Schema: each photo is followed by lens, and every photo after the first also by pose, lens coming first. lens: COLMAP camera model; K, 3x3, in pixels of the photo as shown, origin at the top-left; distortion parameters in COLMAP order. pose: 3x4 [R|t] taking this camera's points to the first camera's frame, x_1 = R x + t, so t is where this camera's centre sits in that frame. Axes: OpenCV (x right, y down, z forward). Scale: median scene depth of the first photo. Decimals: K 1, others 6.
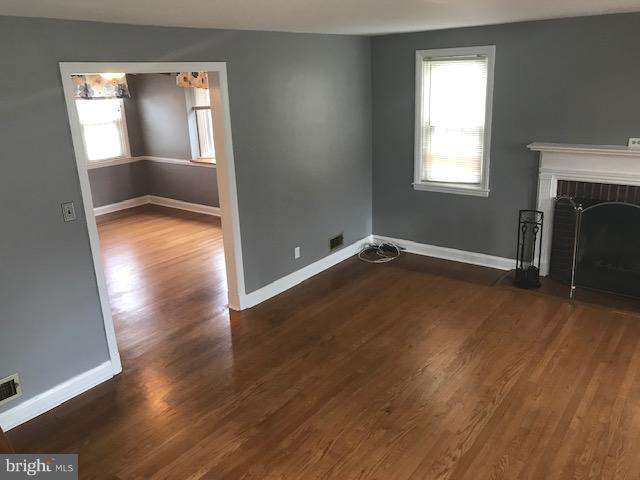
lens RADIAL K [[525.1, 0, 319.3], [0, 525.1, 237.0], [0, 0, 1]] dist [0.026803, -0.018127]
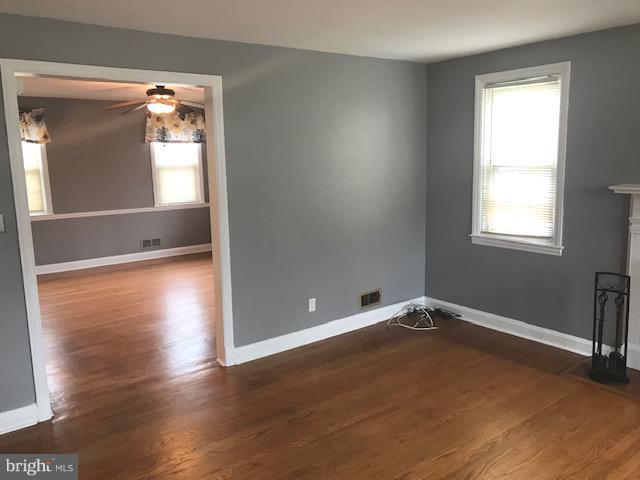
lens RADIAL K [[529.4, 0, 320.0], [0, 529.4, 232.5], [0, 0, 1]] dist [0.026921, -0.010678]
pose [[0.967893, 0.056427, -0.244946, 0.155511], [-0.089895, 0.987733, -0.127678, 0.019841], [0.234737, 0.145598, 0.961093, 0.158207]]
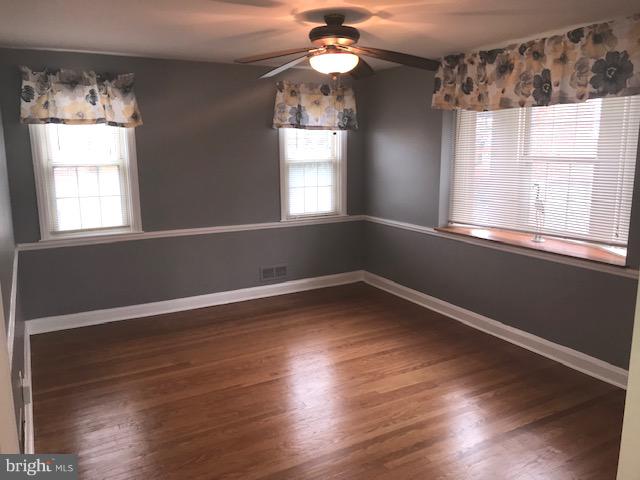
lens RADIAL K [[525.1, 0, 319.3], [0, 525.1, 237.0], [0, 0, 1]] dist [0.026803, -0.018127]
pose [[0.921119, 0.101602, -0.375787, -0.197477], [-0.142210, 0.986445, -0.081875, -0.093923], [0.362375, 0.128857, 0.923082, 0.548839]]
